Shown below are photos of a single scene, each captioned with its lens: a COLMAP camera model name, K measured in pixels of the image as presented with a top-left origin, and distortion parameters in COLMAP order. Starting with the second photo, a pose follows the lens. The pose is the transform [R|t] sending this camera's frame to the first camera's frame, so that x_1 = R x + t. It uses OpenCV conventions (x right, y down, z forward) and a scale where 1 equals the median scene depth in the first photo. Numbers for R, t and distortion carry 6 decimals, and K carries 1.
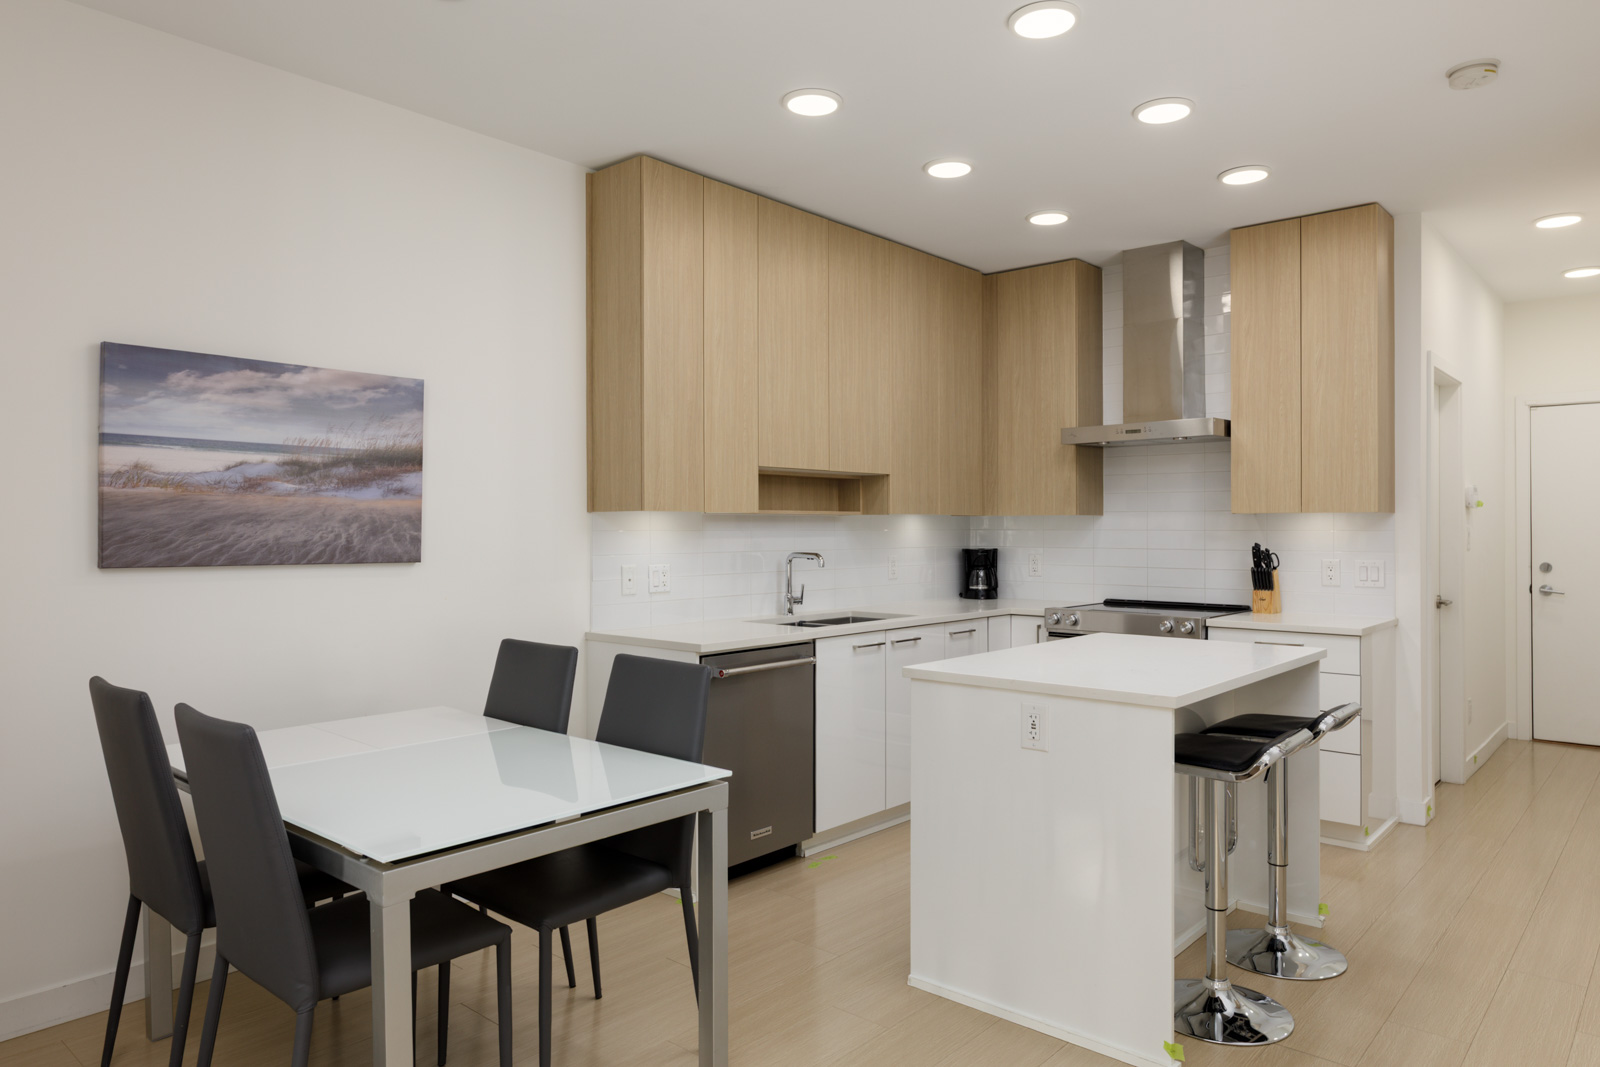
lens RADIAL K [[1064.5, 0, 800.0], [0, 1064.5, 533.5], [0, 0, 1]] dist [-0.007008, -0.002461]
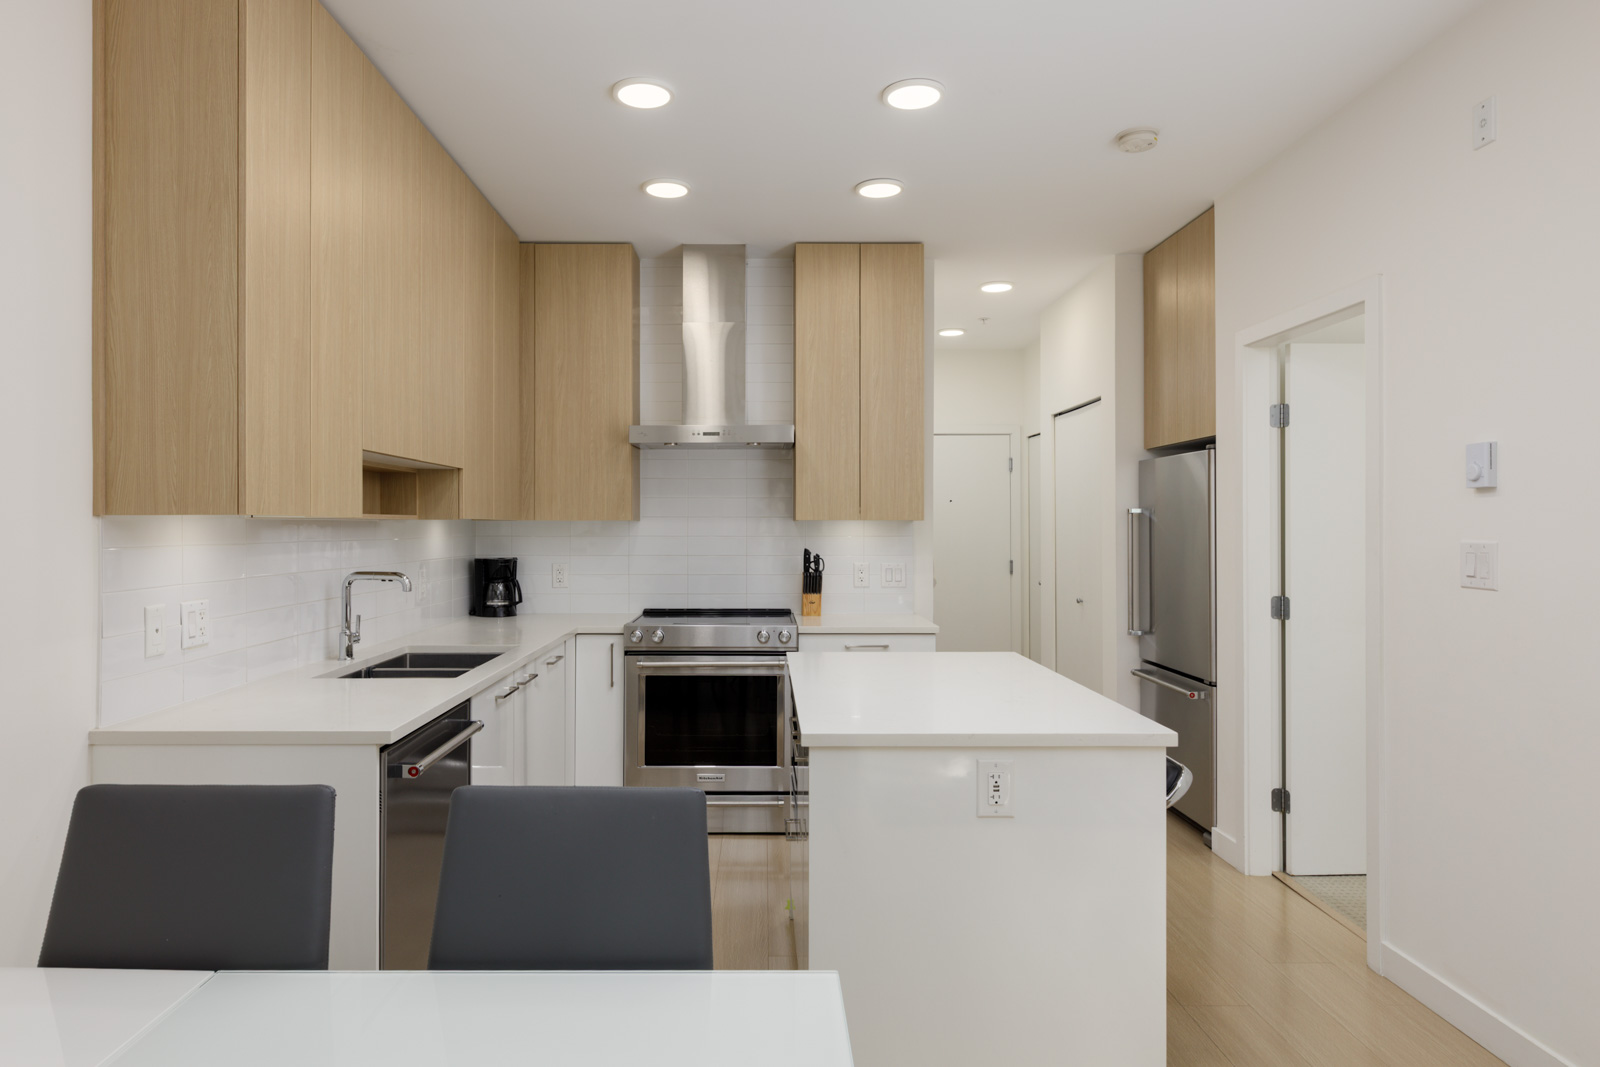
lens RADIAL K [[970.4, 0, 795.2], [0, 970.4, 522.5], [0, 0, 1]] dist [-0.000902, -0.000370]
pose [[0.743573, 0.002825, 0.668648, -0.220968], [0.003717, 0.999958, -0.008358, -0.009008], [-0.668644, 0.008700, 0.743532, 0.312264]]
